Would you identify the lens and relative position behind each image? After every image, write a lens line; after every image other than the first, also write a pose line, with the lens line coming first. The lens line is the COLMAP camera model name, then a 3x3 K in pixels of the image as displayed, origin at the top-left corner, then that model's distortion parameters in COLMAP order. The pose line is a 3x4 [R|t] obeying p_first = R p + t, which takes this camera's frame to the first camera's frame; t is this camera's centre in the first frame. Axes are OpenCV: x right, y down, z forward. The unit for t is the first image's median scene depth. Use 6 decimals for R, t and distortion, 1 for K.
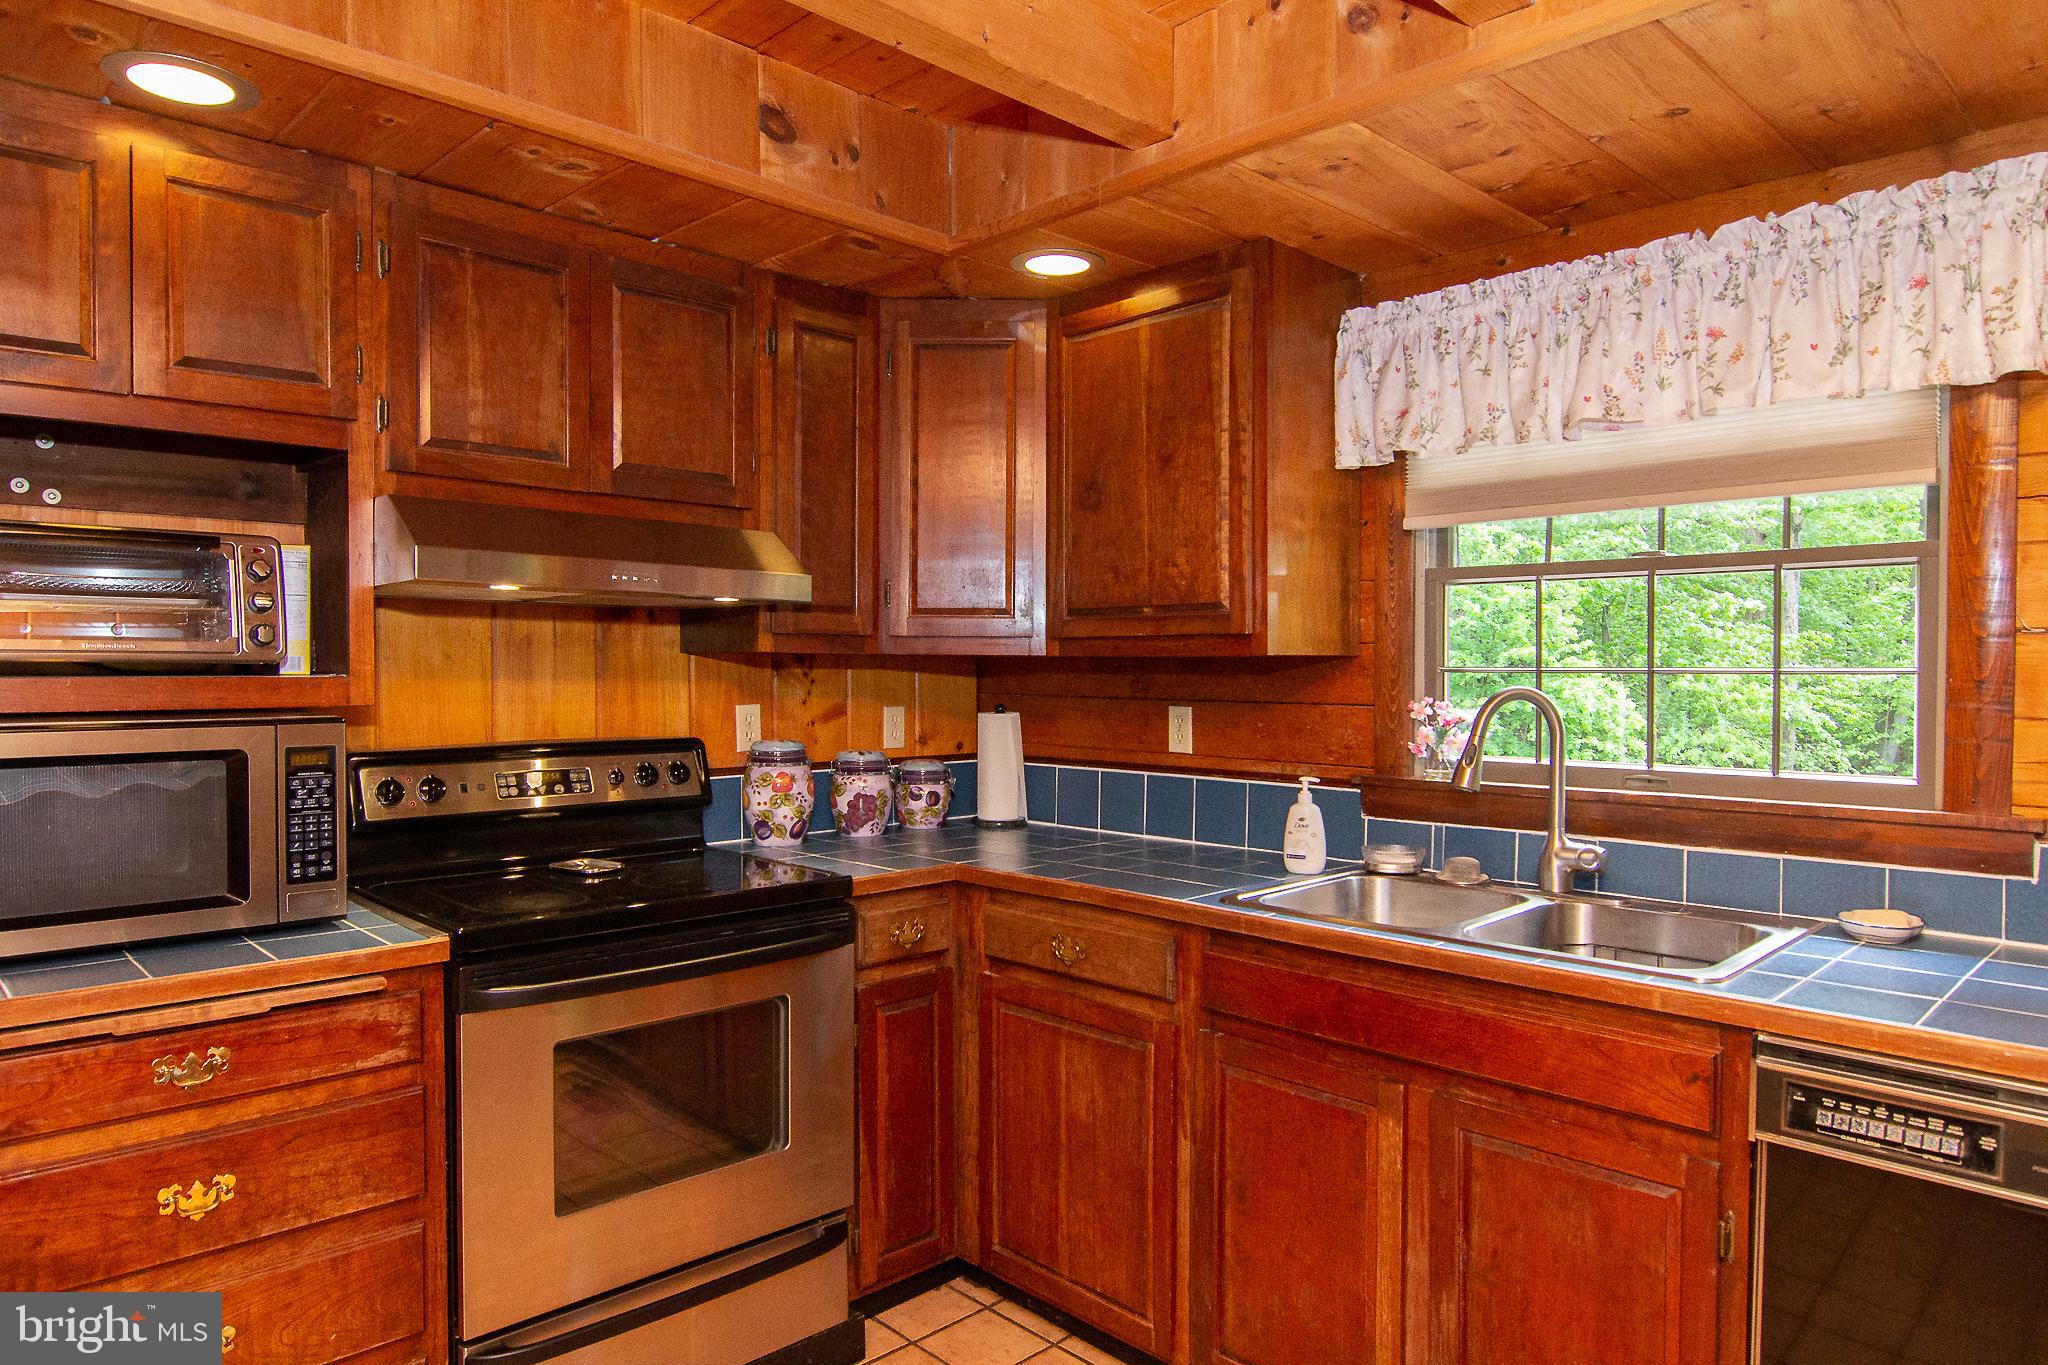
lens RADIAL K [[1280.7, 0, 1024.7], [0, 1280.7, 692.1], [0, 0, 1]] dist [-0.010675, -0.004623]
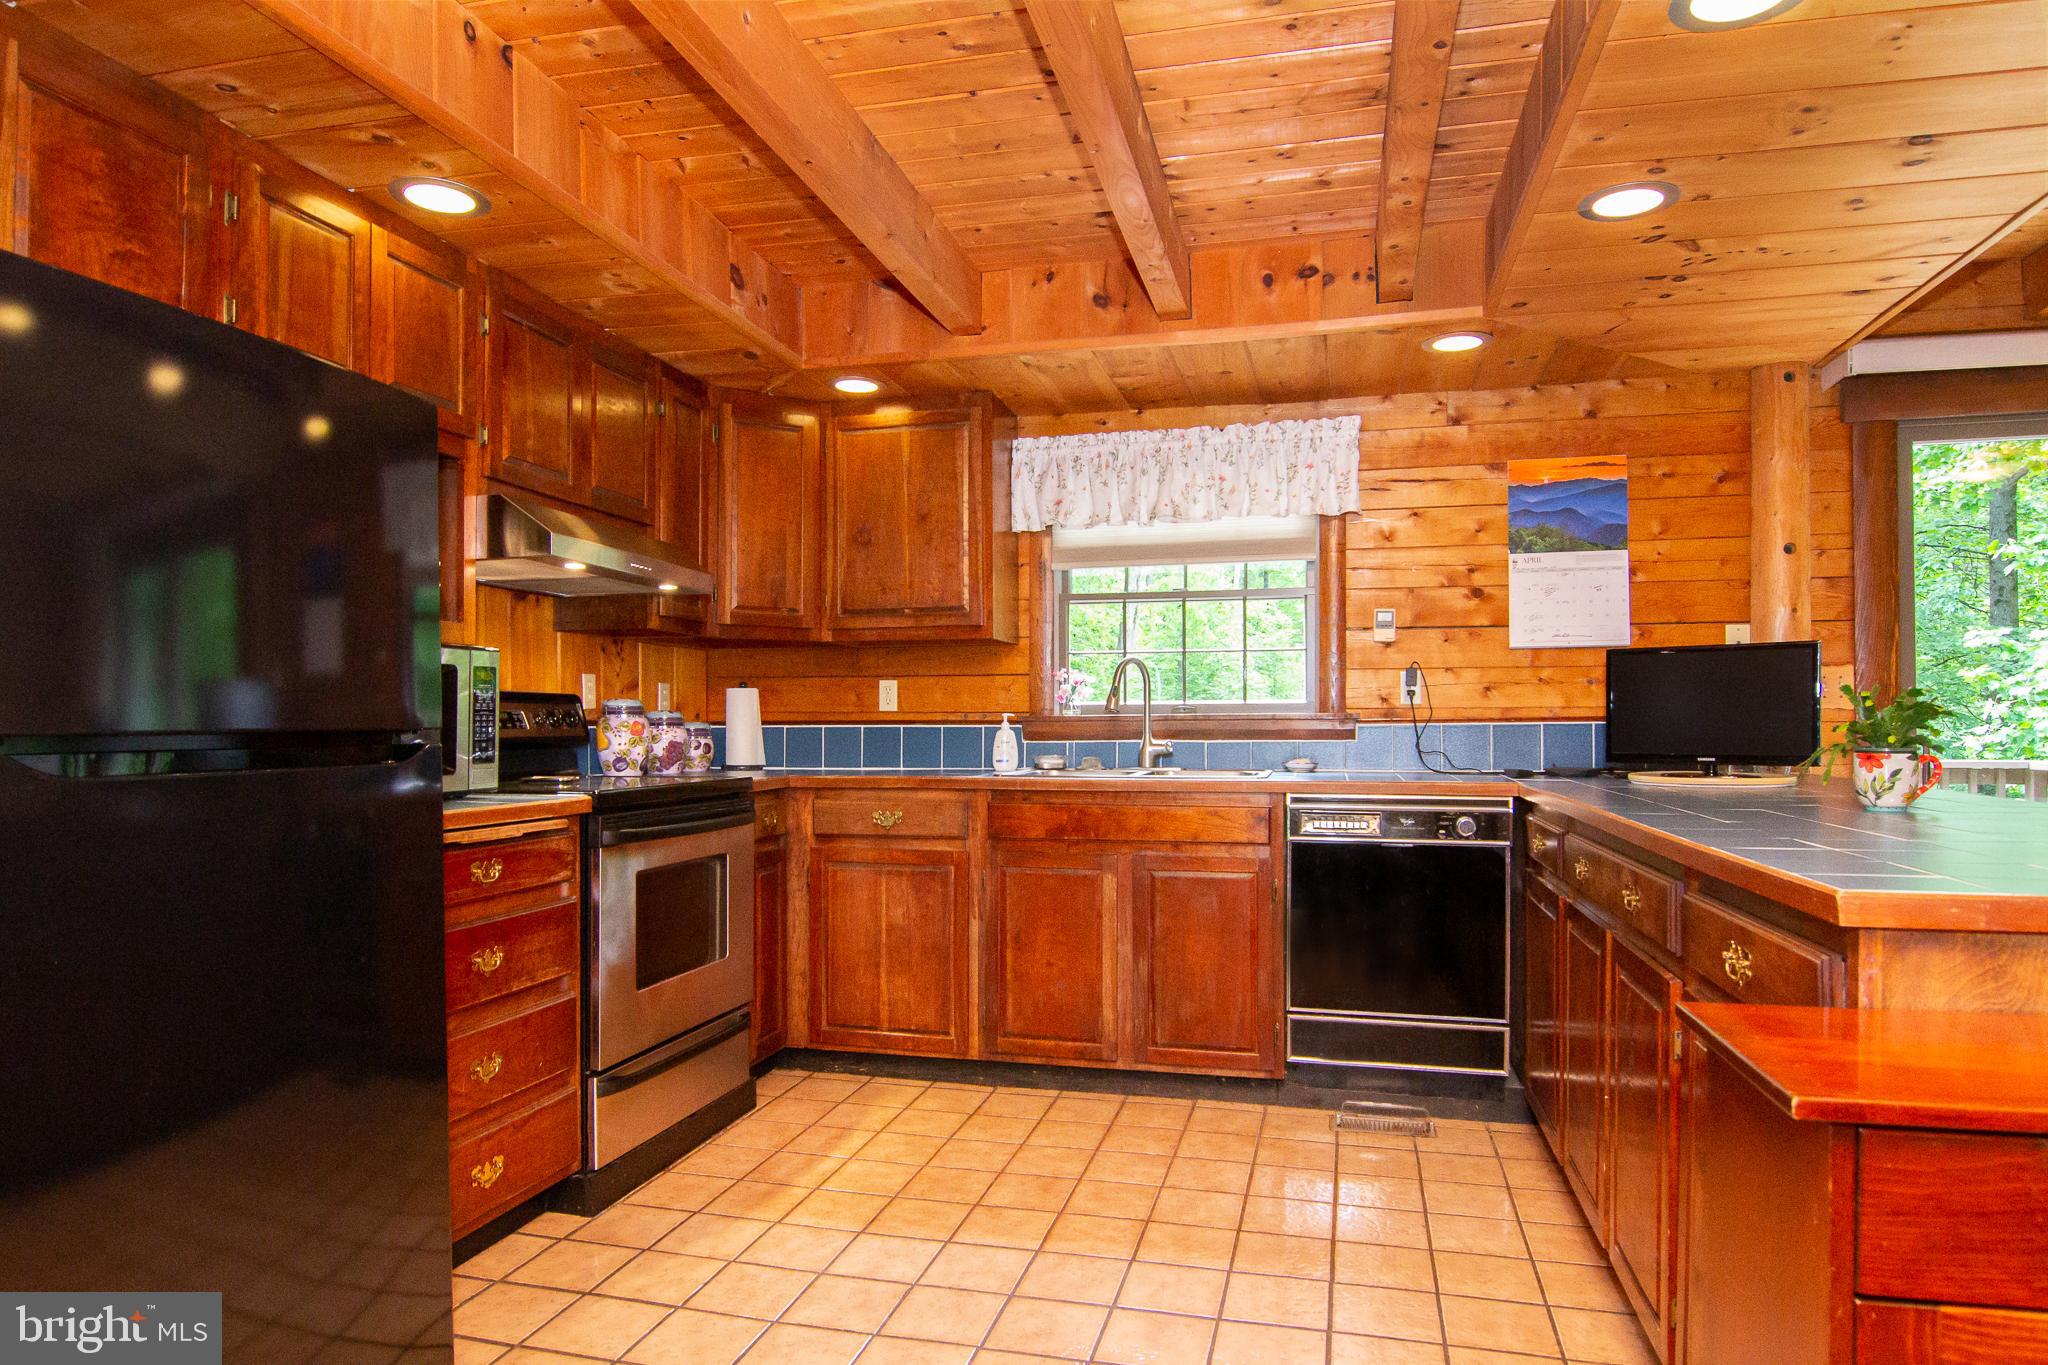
lens RADIAL K [[1243.5, 0, 1032.9], [0, 1243.5, 731.0], [0, 0, 1]] dist [-0.001784, -0.004126]
pose [[0.844779, -0.004745, 0.535095, -0.666455], [0.015146, 0.999772, -0.015045, 0.122753], [-0.534902, 0.020814, 0.844658, -0.420964]]
